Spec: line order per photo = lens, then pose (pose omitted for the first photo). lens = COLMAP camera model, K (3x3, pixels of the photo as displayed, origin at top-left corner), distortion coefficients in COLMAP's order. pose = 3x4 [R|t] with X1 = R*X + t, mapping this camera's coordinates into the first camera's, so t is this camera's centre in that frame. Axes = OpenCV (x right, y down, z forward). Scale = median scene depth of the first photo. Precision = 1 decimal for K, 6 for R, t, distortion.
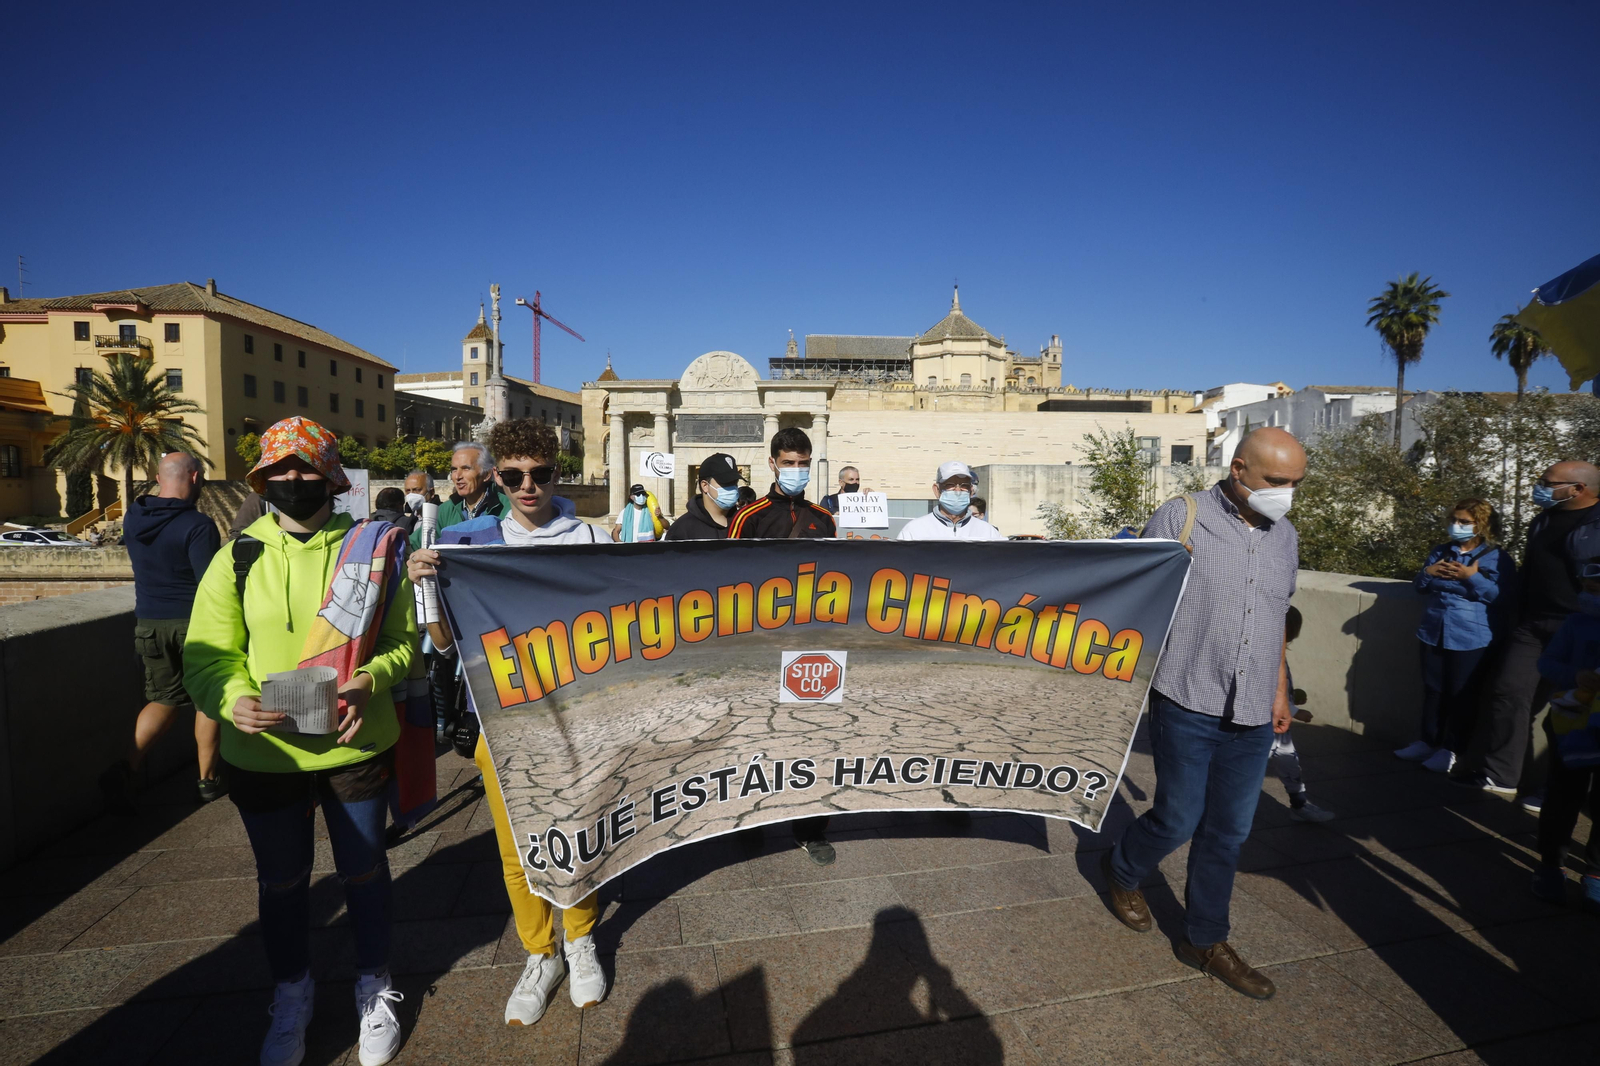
lens RADIAL K [[728.7, 0, 794.8], [0, 728.7, 532.4], [0, 0, 1]] dist [-0.069584, 0.025040]
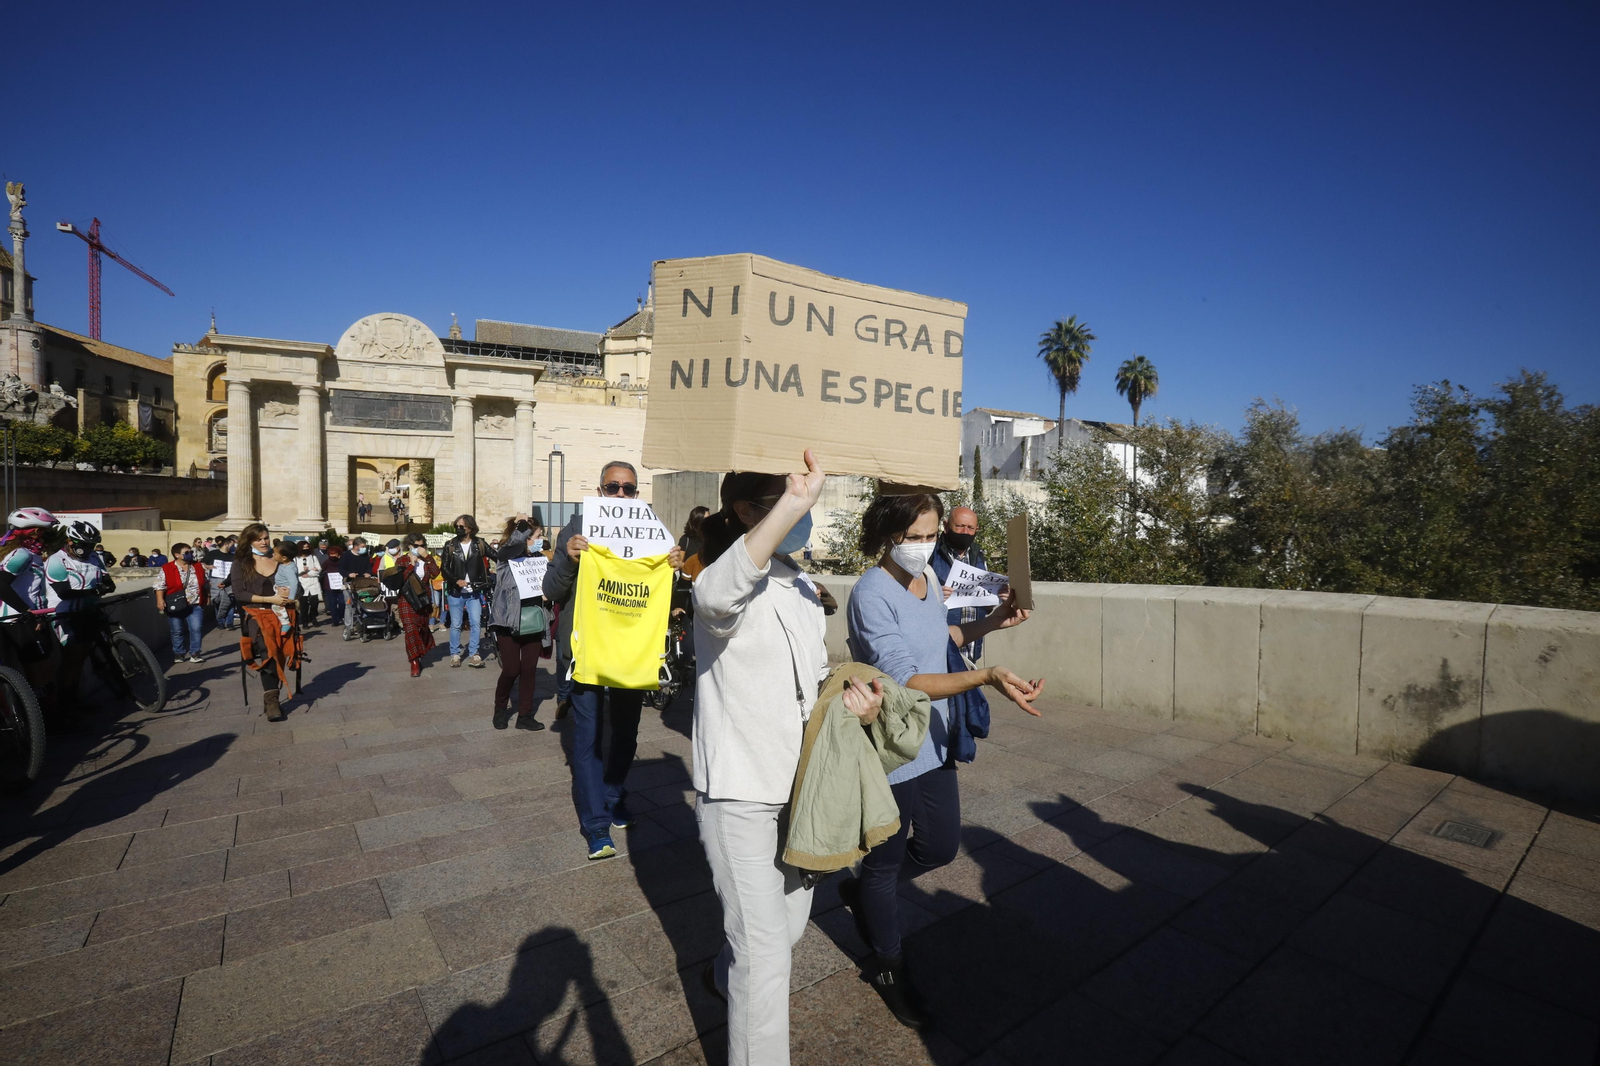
lens RADIAL K [[726.3, 0, 788.8], [0, 726.3, 534.7], [0, 0, 1]] dist [-0.068037, 0.024914]
pose [[0.904032, -0.001754, 0.427461, -0.037905], [0.002306, 0.999997, -0.000774, -0.005174], [-0.427459, 0.001685, 0.904033, 0.096201]]
